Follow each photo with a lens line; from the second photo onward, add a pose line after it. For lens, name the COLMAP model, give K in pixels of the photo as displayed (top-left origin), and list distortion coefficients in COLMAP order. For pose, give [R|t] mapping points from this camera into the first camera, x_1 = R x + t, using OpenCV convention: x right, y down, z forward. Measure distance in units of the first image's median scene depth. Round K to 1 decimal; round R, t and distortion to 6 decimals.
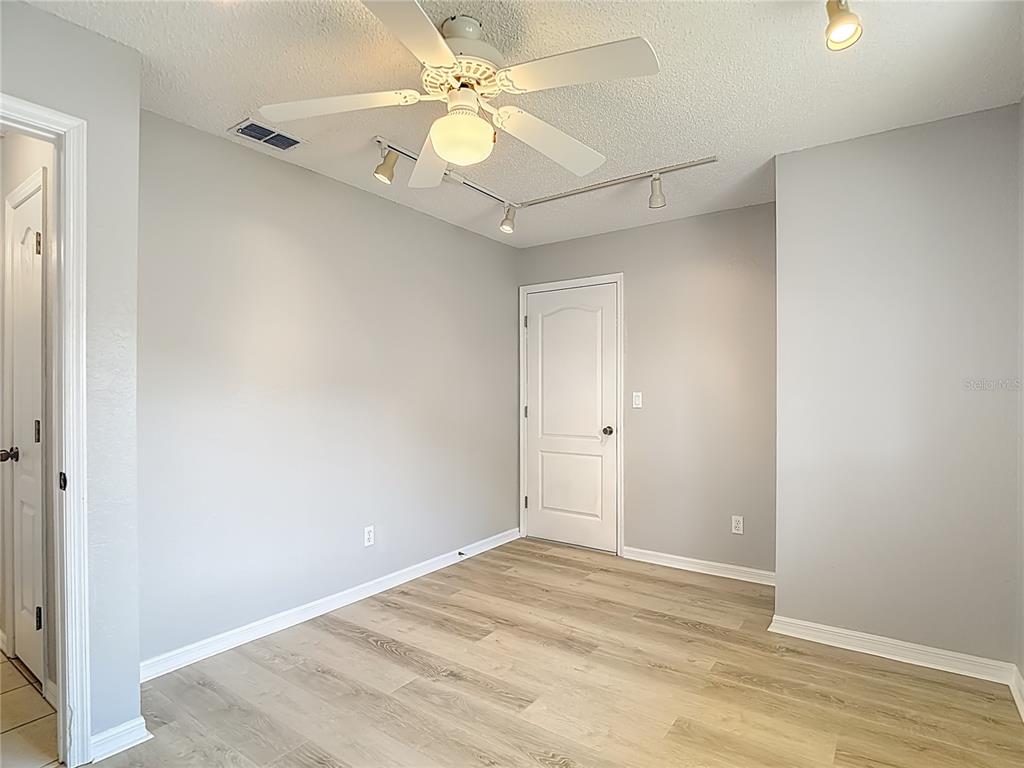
lens RADIAL K [[553.7, 0, 513.2], [0, 553.7, 387.7], [0, 0, 1]] dist [-0.012677, -0.002083]
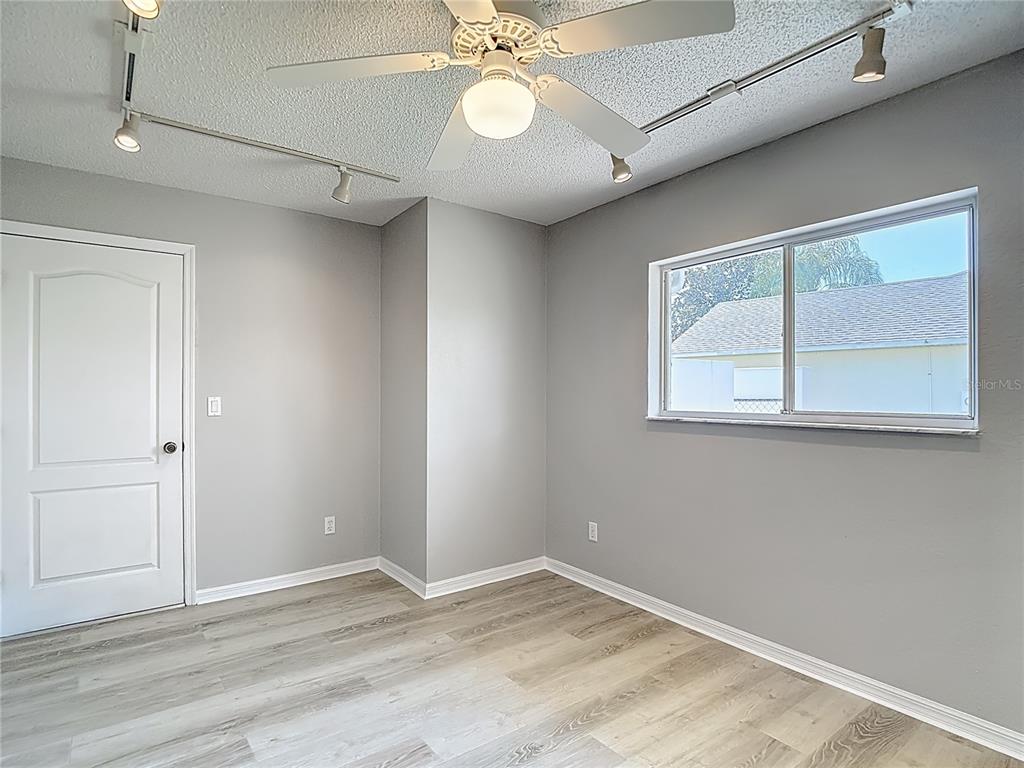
lens RADIAL K [[559.1, 0, 515.0], [0, 559.1, 390.7], [0, 0, 1]] dist [-0.011319, -0.001316]
pose [[0.304931, -0.000397, 0.952374, -0.540708], [0.000168, 1.000000, 0.000364, -0.001292], [-0.952374, 0.000049, 0.304931, 0.410285]]
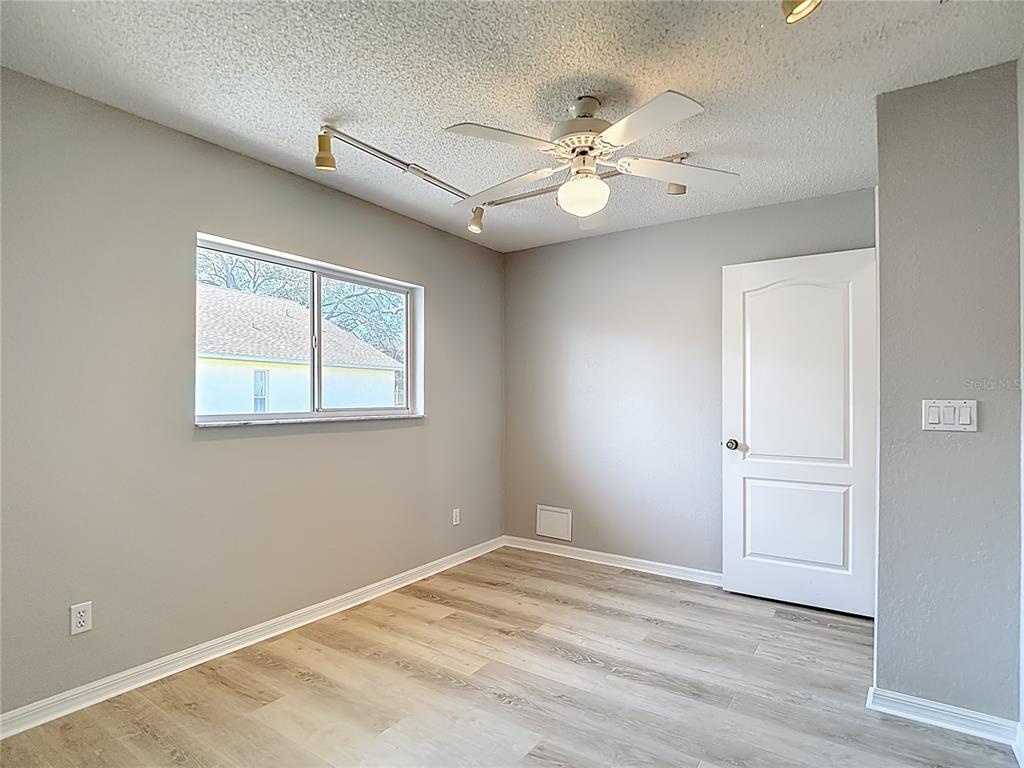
lens RADIAL K [[548.6, 0, 512.5], [0, 548.6, 388.5], [0, 0, 1]] dist [0.022442, -0.028698]
pose [[-0.999862, -0.004678, -0.015949, 0.053153], [-0.004472, 0.999907, -0.012916, 0.003394], [0.016008, -0.012842, -0.999789, 1.307845]]
